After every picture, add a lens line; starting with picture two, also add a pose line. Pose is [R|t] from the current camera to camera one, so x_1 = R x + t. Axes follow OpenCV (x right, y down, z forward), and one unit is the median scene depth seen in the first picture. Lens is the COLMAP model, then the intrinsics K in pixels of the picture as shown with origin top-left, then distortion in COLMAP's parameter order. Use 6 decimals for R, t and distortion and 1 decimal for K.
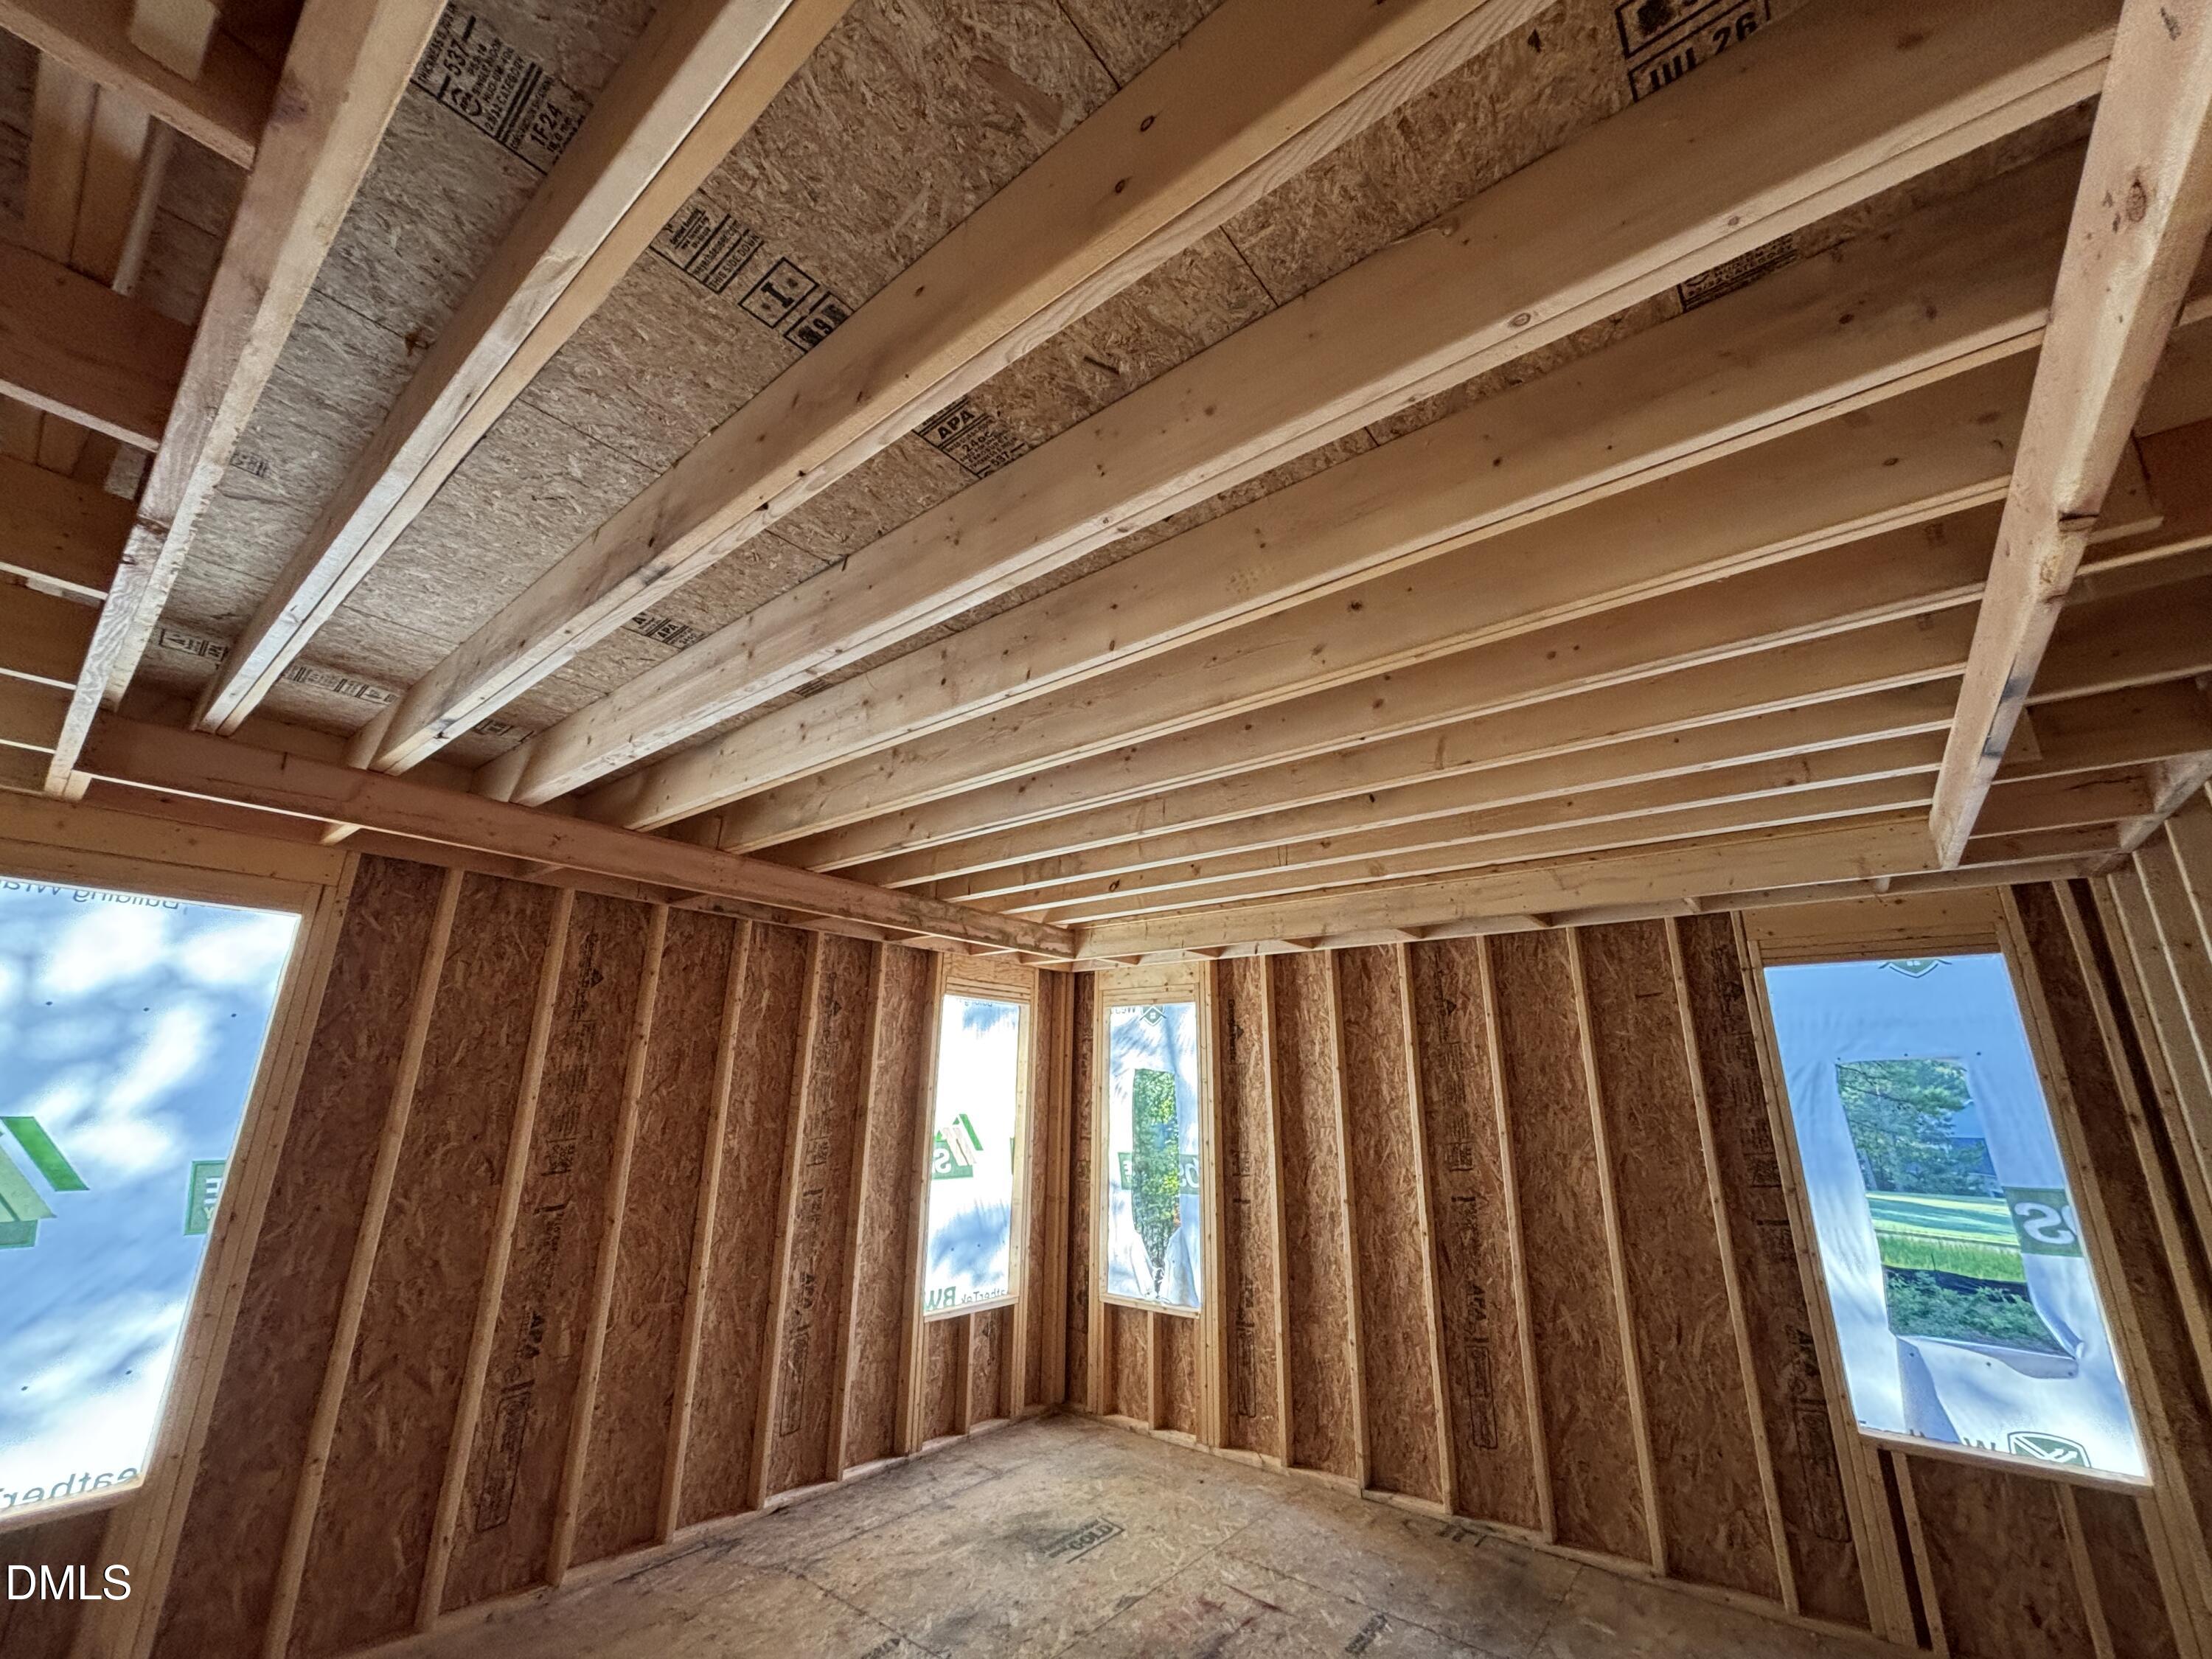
lens RADIAL K [[893.2, 0, 1100.3], [0, 893.2, 834.0], [0, 0, 1]] dist [0.003757, -0.001326]
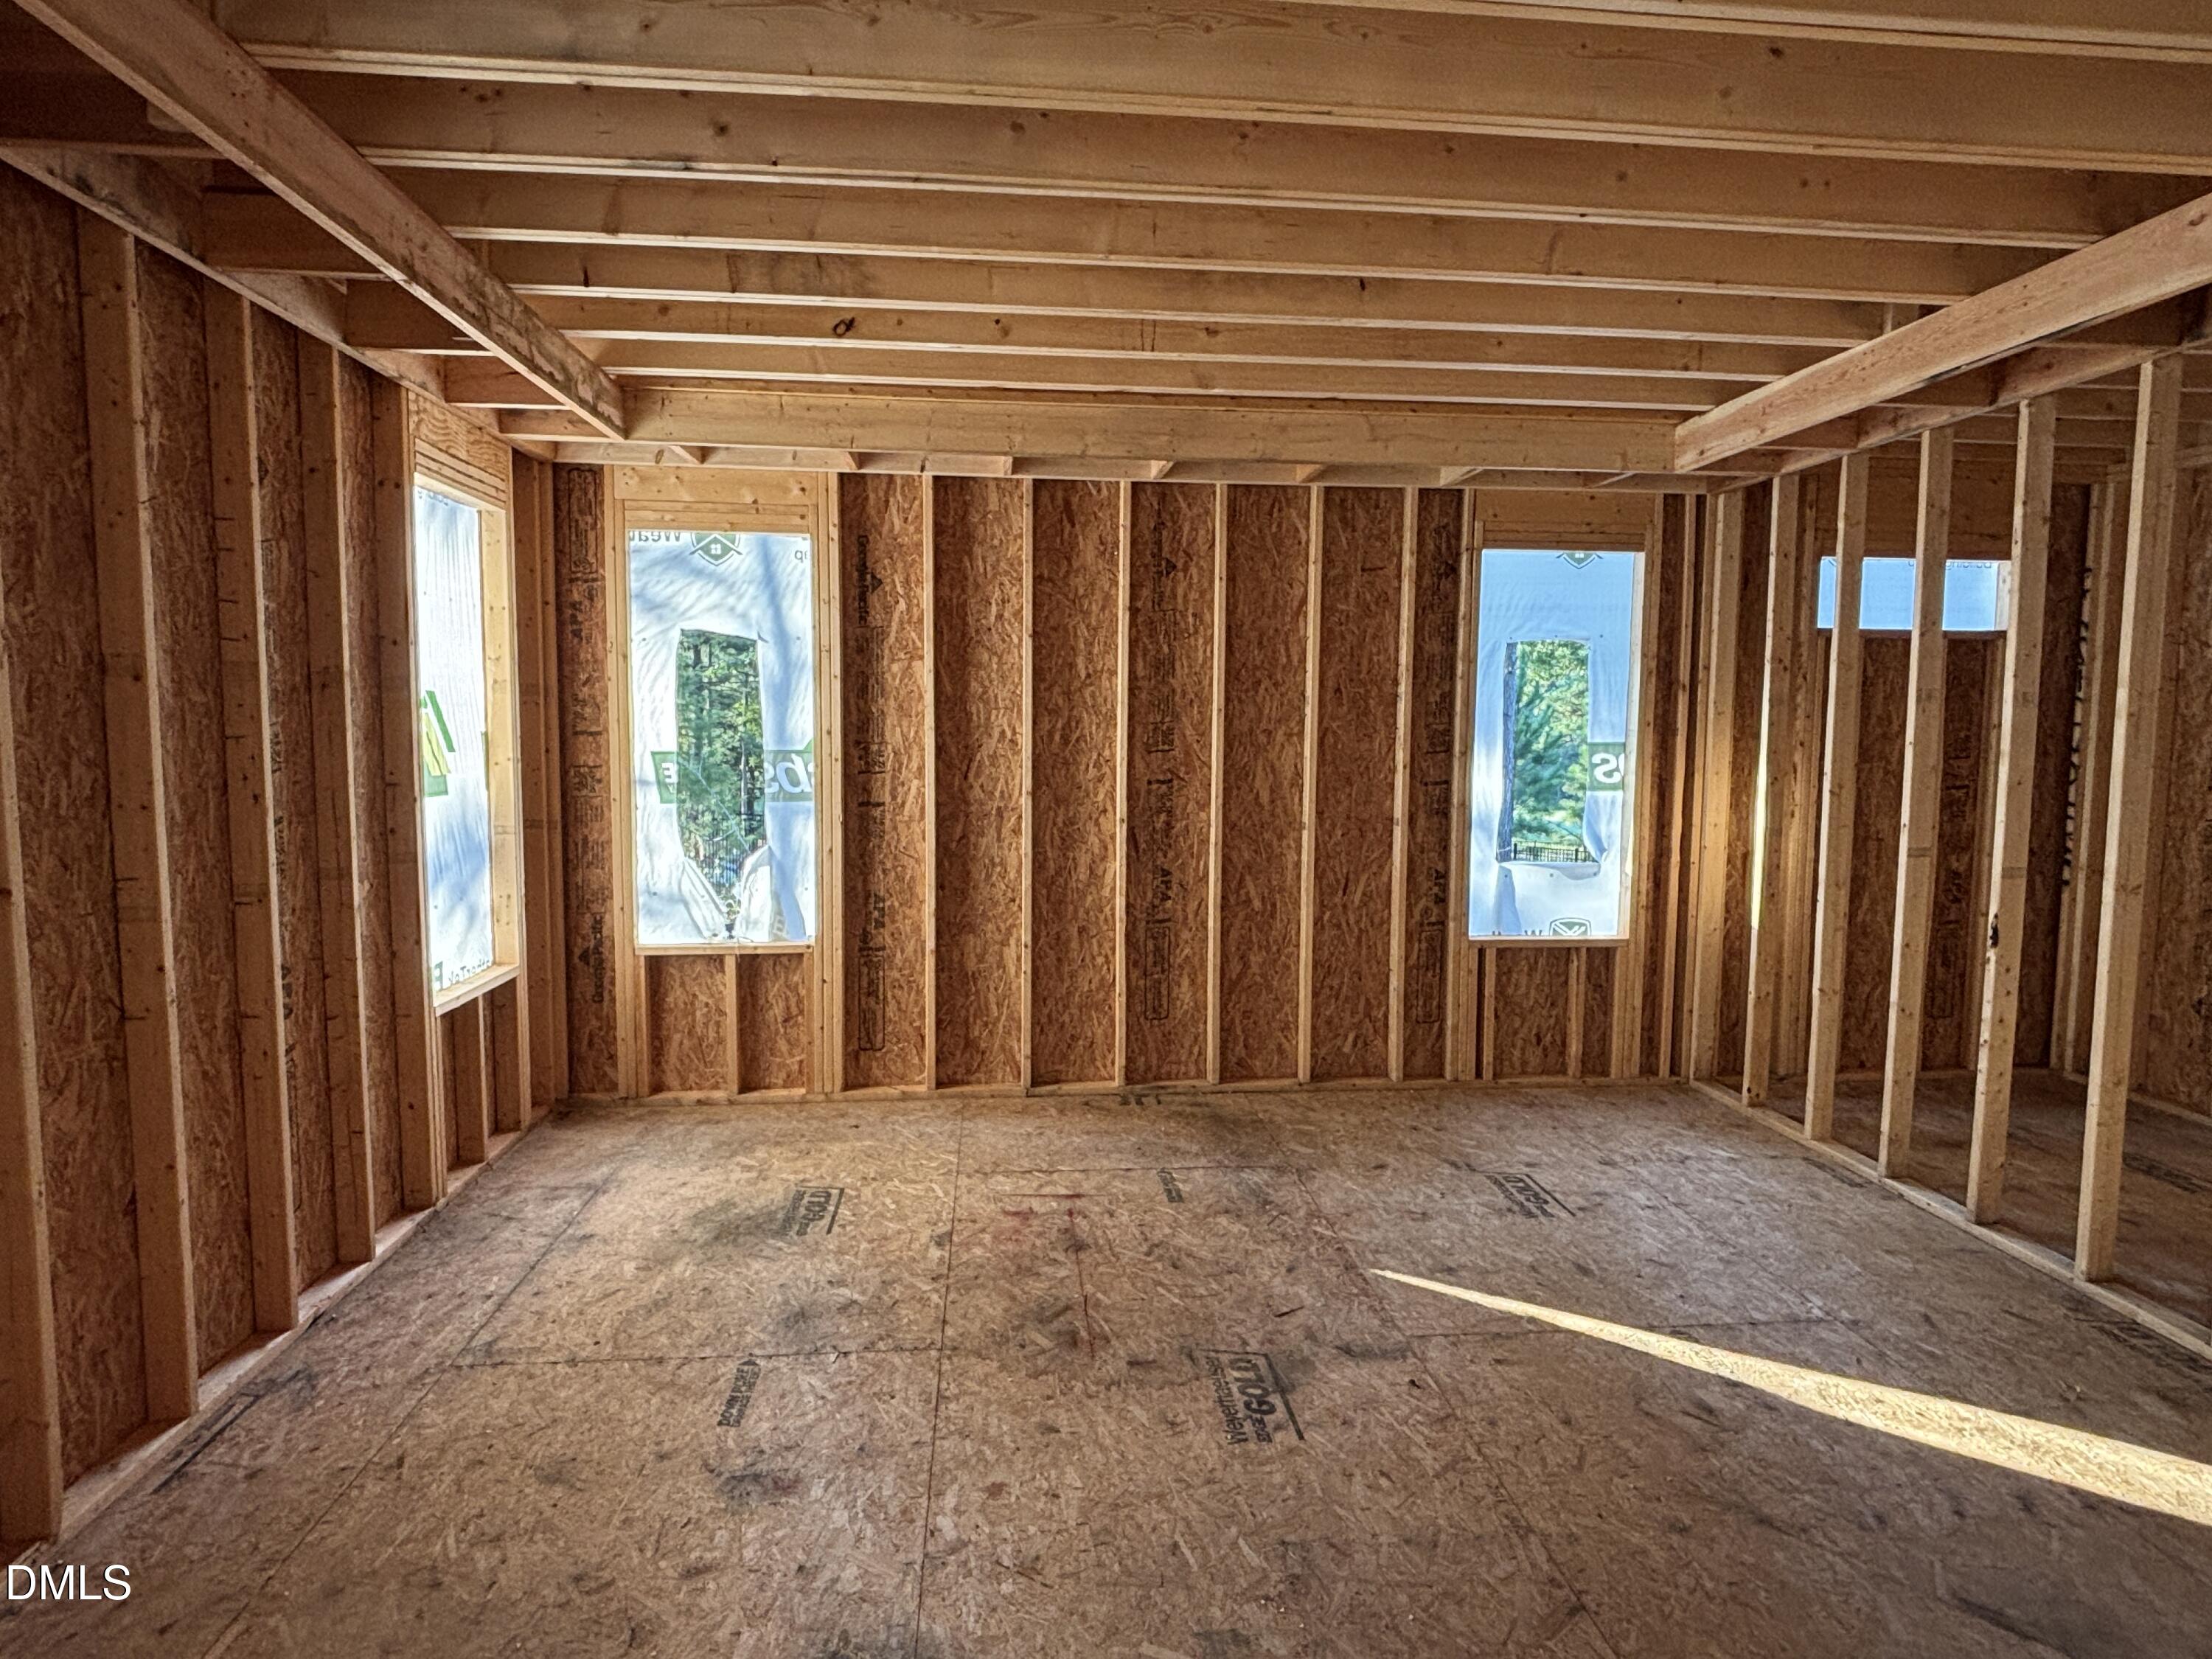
lens RADIAL K [[1239.4, 0, 1100.4], [0, 1239.4, 824.8], [0, 0, 1]] dist [0.014607, -0.015775]
pose [[0.719672, -0.065044, 0.691261, -0.507147], [-0.195678, 0.936245, 0.291816, 0.101622], [-0.666170, -0.345276, 0.661061, 0.212921]]
